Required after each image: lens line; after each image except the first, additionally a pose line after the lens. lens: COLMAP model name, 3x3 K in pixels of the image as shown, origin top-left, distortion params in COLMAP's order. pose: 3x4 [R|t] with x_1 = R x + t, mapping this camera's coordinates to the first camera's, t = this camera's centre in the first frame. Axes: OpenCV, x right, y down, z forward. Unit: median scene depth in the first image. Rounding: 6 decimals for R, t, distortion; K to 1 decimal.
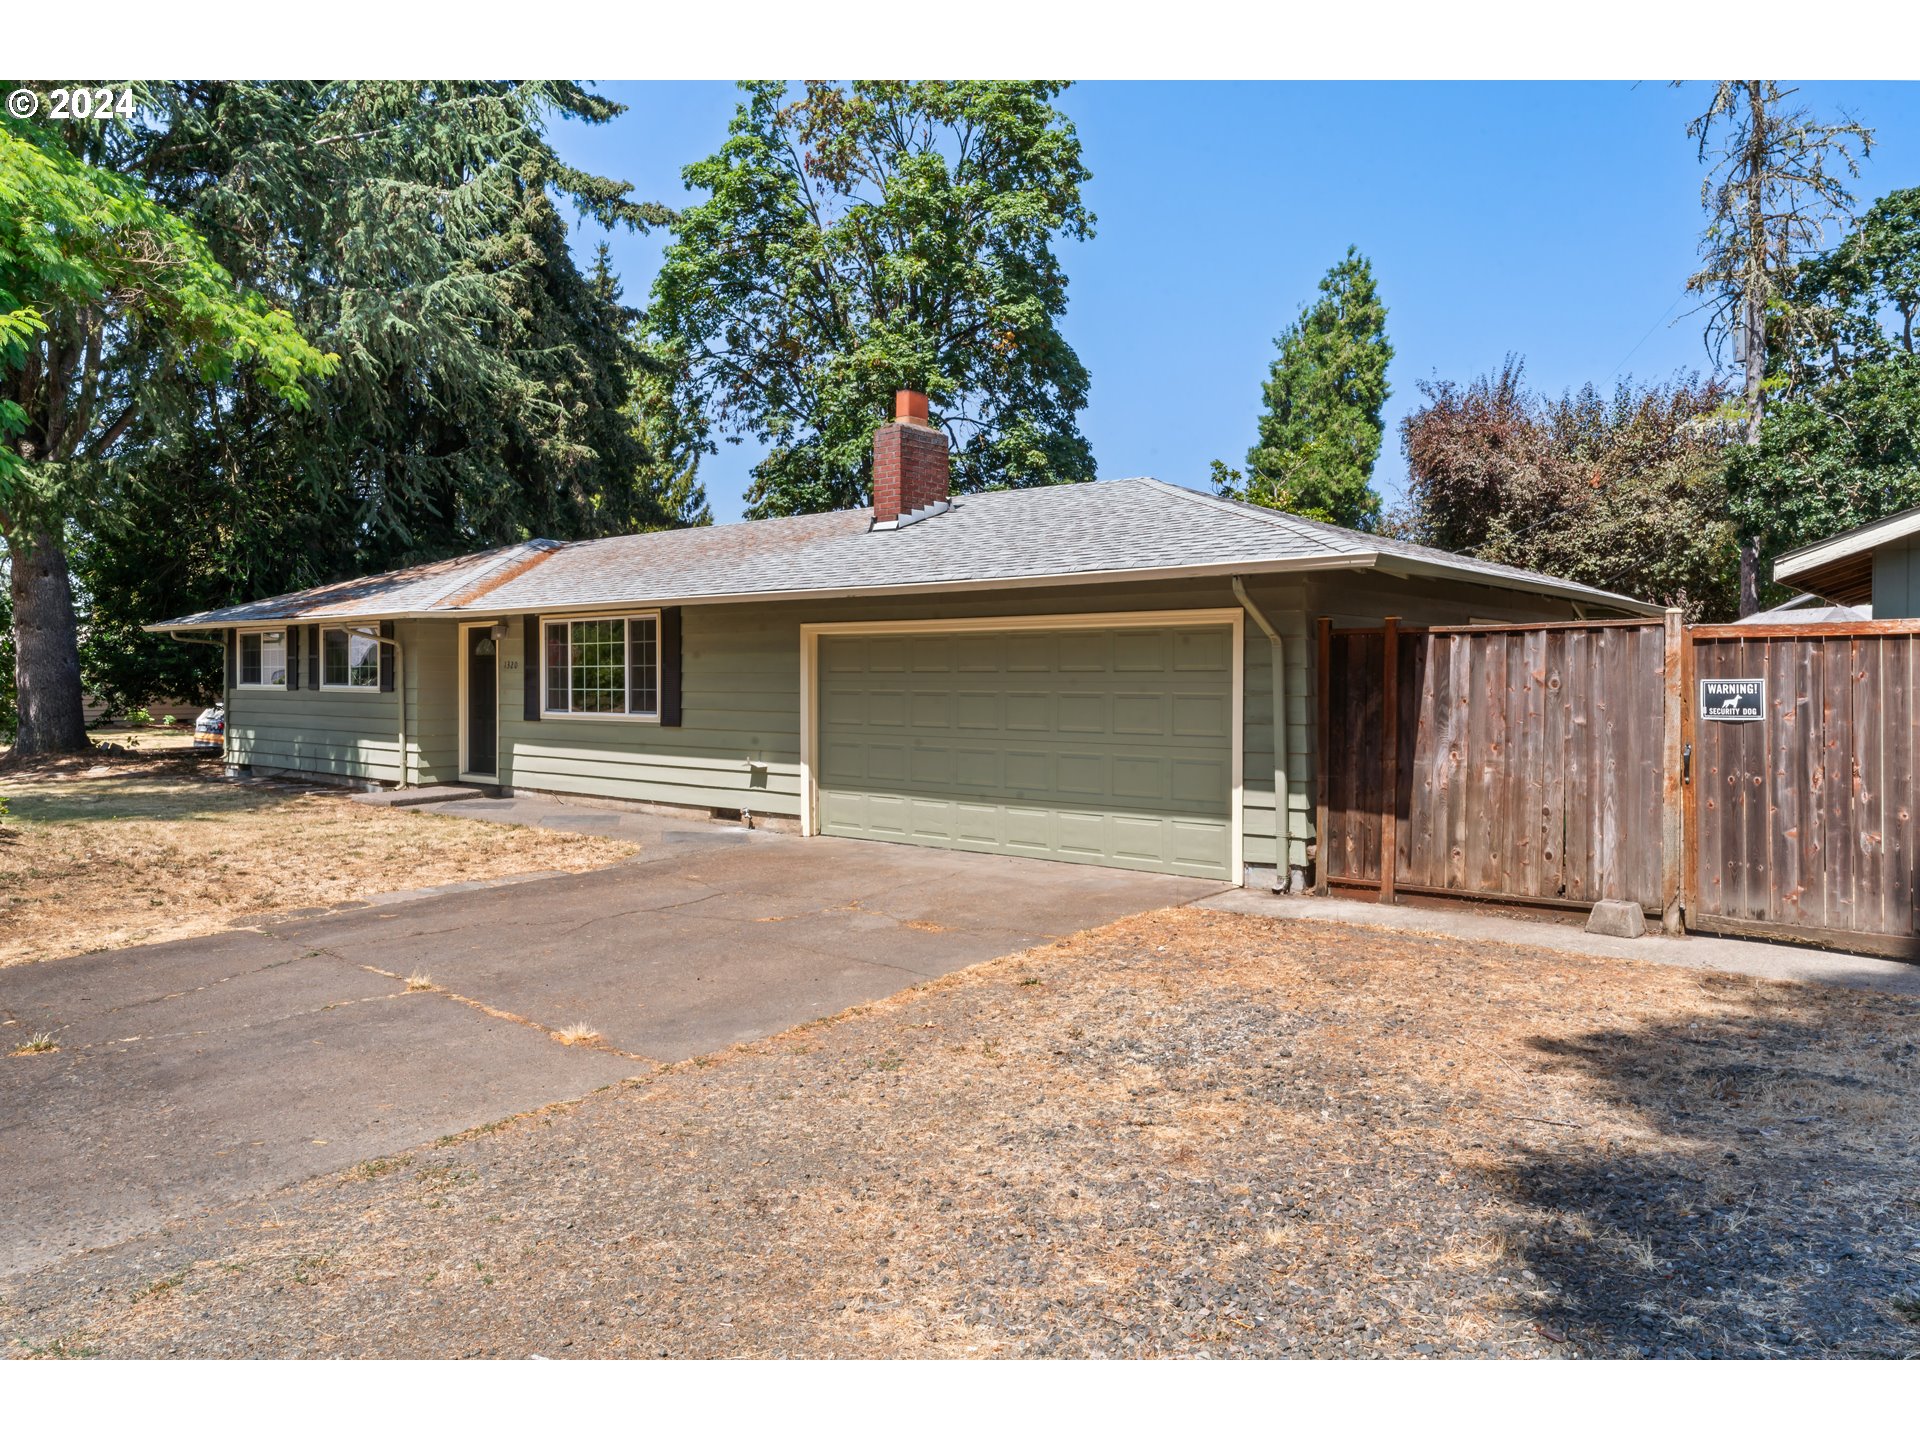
lens RADIAL K [[1280.1, 0, 952.7], [0, 1280.1, 700.0], [0, 0, 1]] dist [-0.000462, -0.000975]
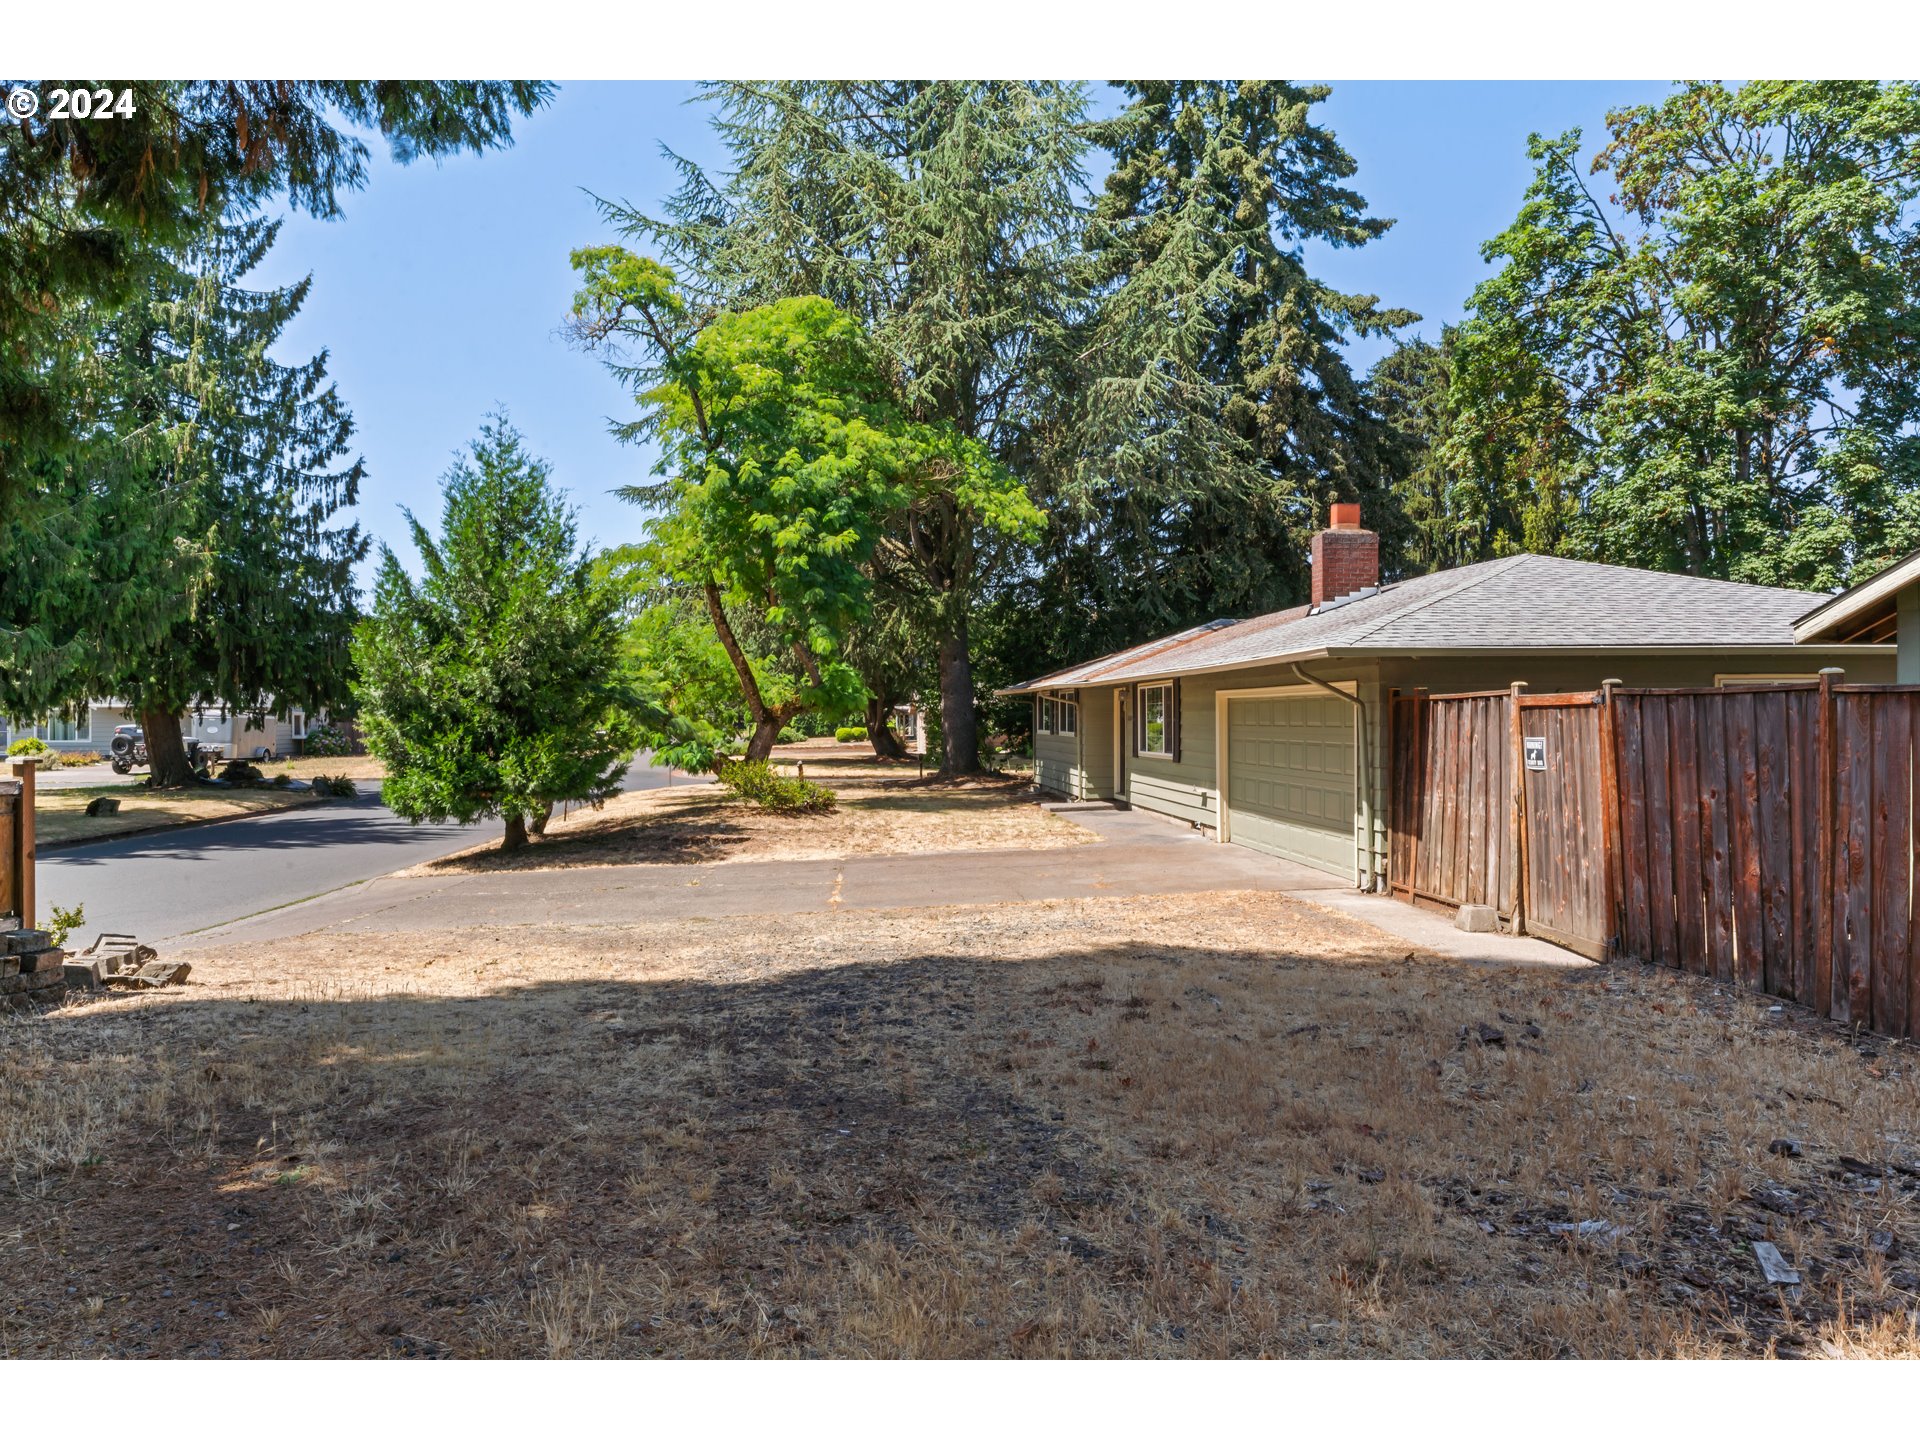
lens RADIAL K [[1280.1, 0, 952.7], [0, 1280.1, 700.0], [0, 0, 1]] dist [-0.000462, -0.000975]
pose [[0.711440, -0.015034, -0.702586, 0.438732], [-0.005724, 0.999614, -0.027186, -0.006225], [0.702724, 0.023362, 0.711079, -0.132053]]
